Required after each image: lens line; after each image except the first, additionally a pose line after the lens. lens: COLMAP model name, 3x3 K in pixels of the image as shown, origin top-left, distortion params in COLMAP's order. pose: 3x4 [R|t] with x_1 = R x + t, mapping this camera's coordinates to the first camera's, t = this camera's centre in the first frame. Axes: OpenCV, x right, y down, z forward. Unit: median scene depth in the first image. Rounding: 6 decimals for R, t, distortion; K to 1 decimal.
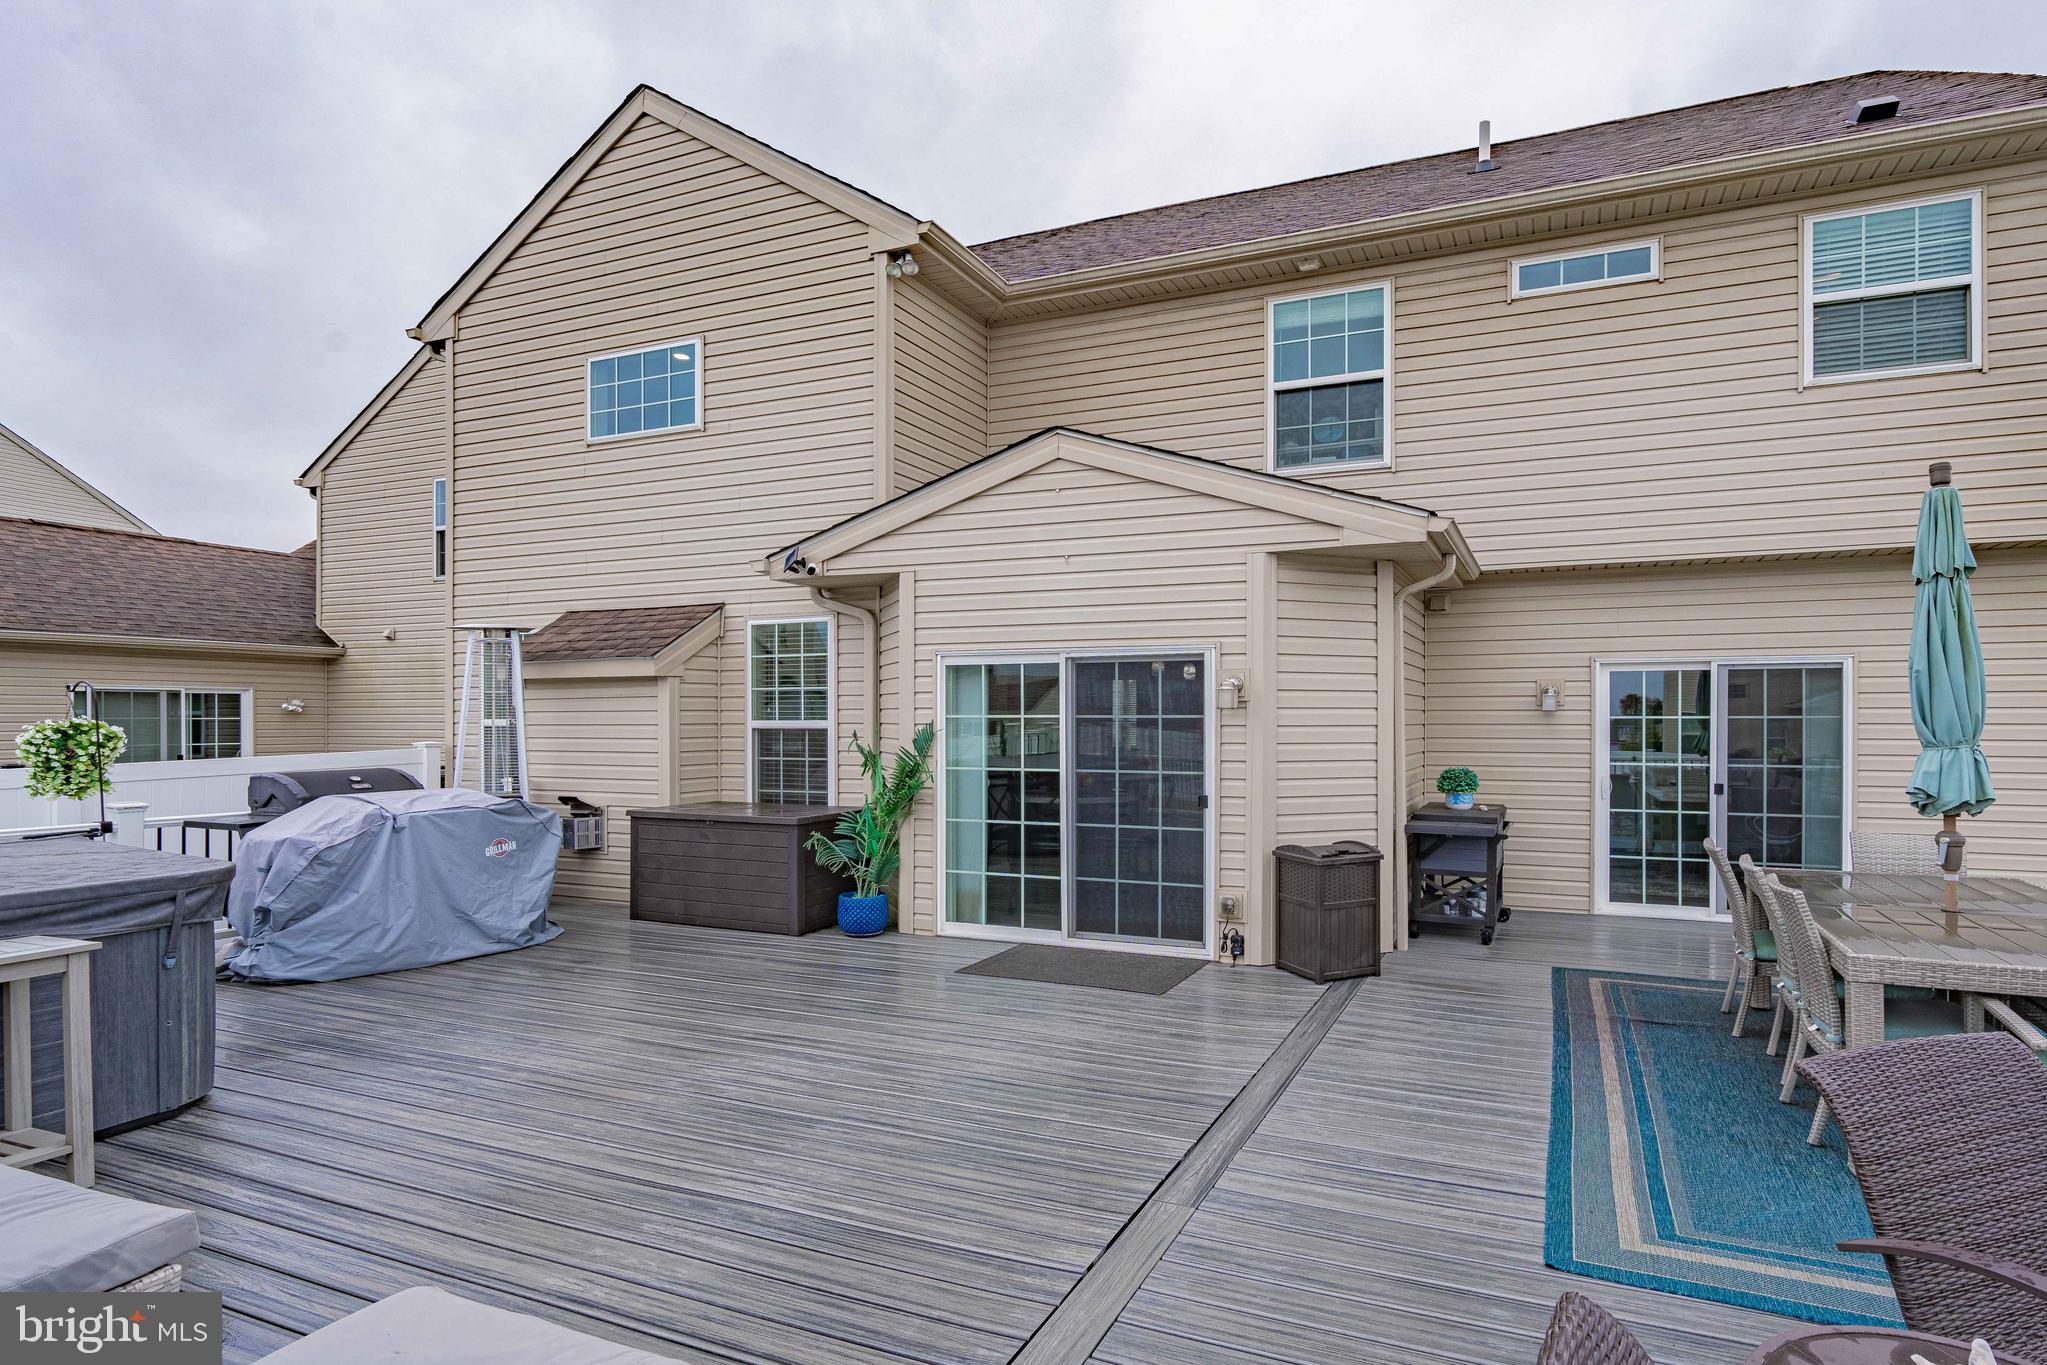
lens RADIAL K [[867.1, 0, 1027.2], [0, 867.1, 711.2], [0, 0, 1]] dist [-0.003101, 0.000207]
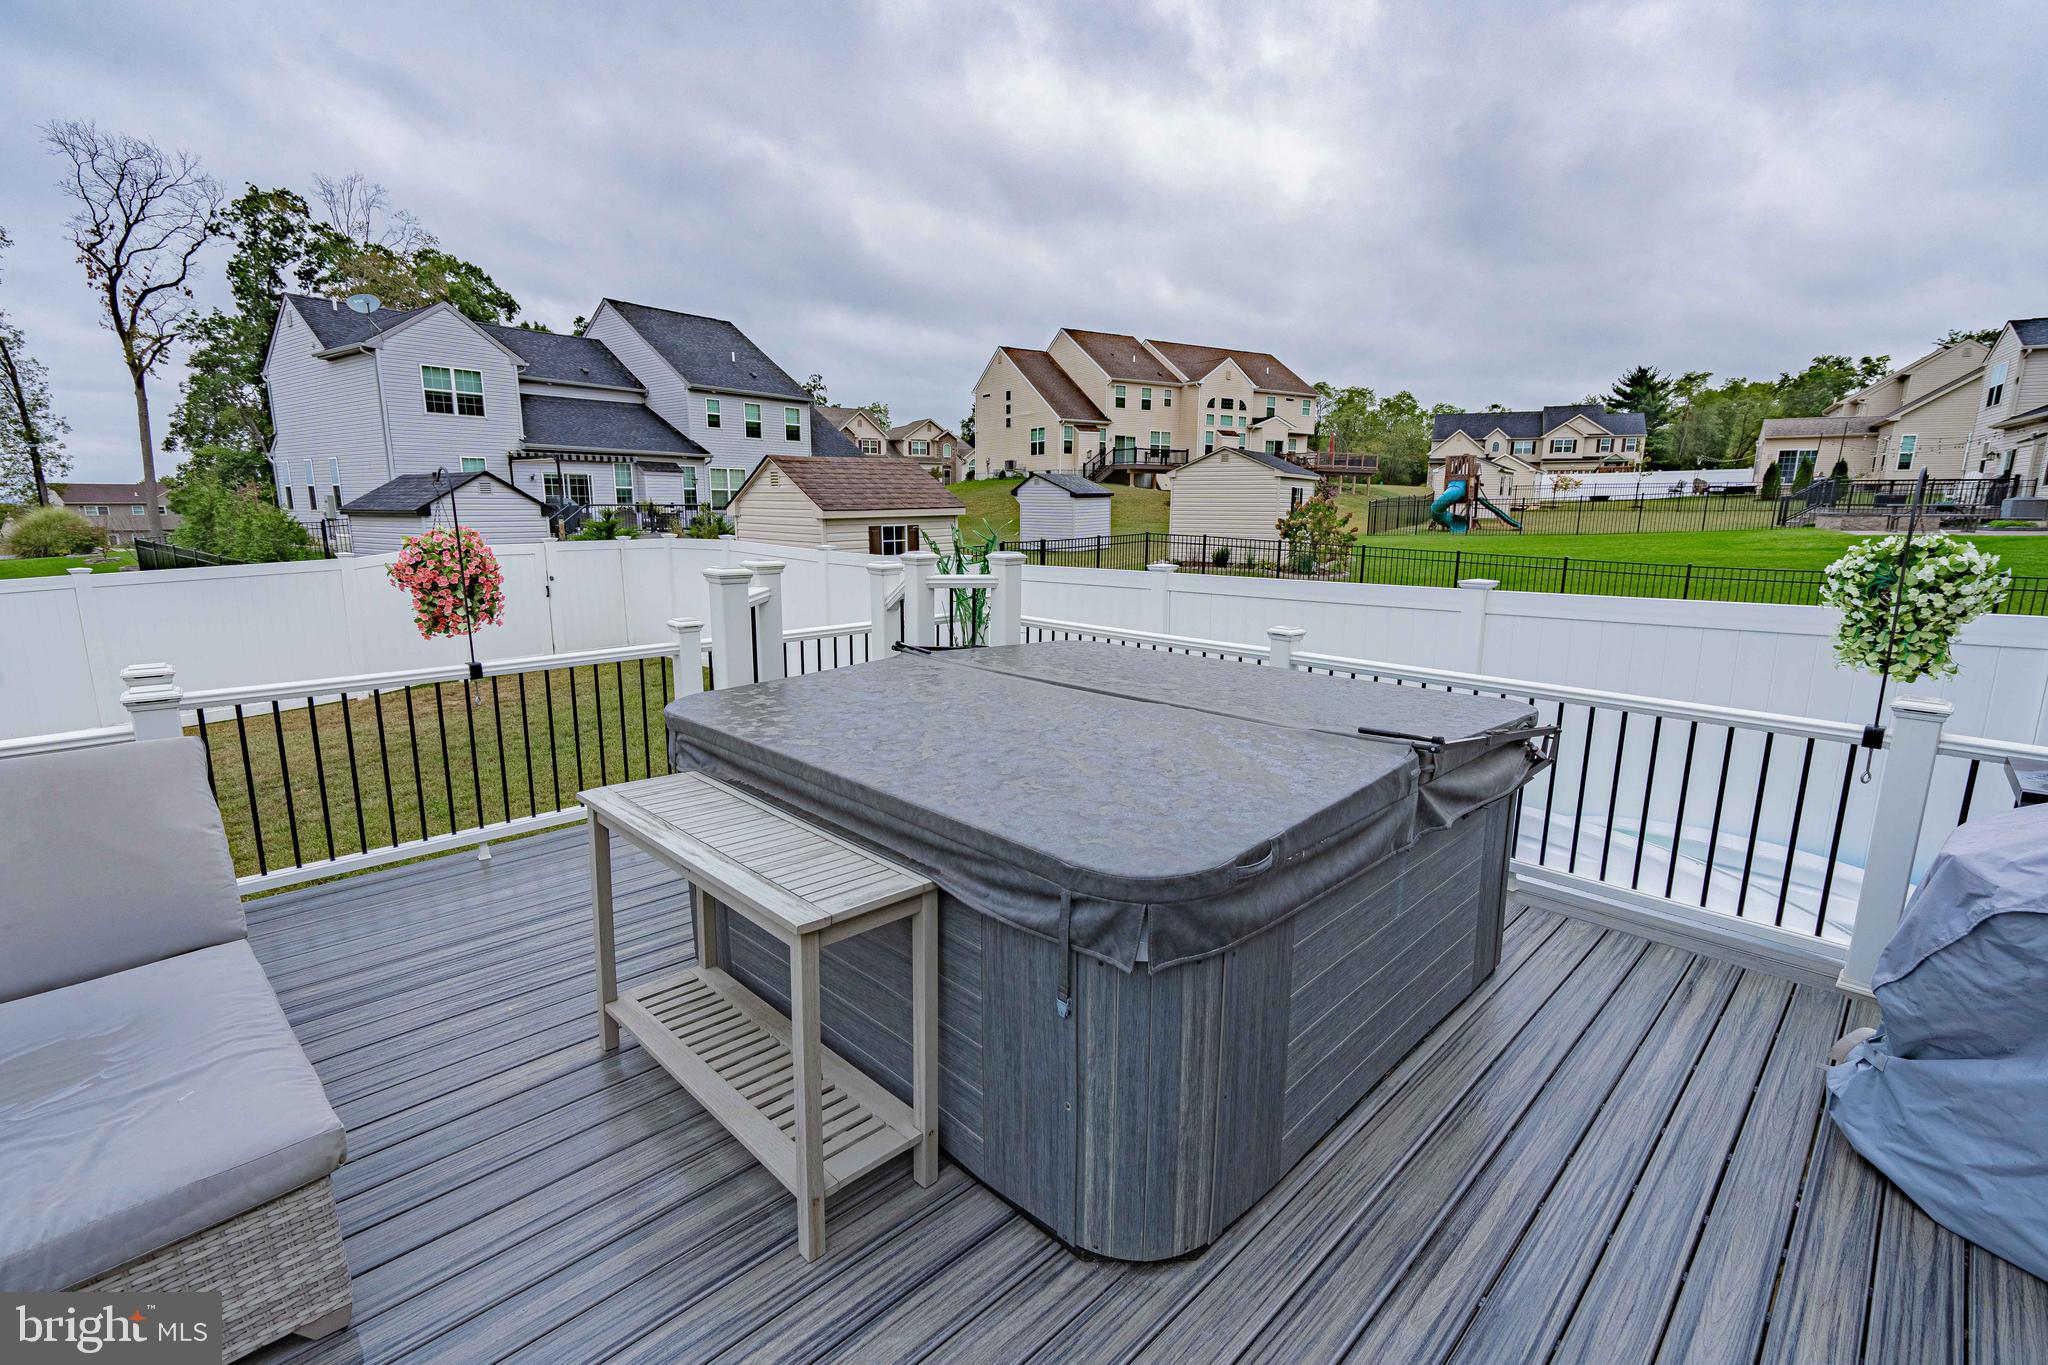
lens RADIAL K [[918.8, 0, 1021.3], [0, 918.8, 686.1], [0, 0, 1]] dist [-0.010515, 0.003834]
pose [[-0.432206, 0.183033, -0.883005, -0.156991], [-0.003913, 0.978795, 0.204805, -0.007497], [0.901767, 0.091973, -0.422324, 0.371118]]
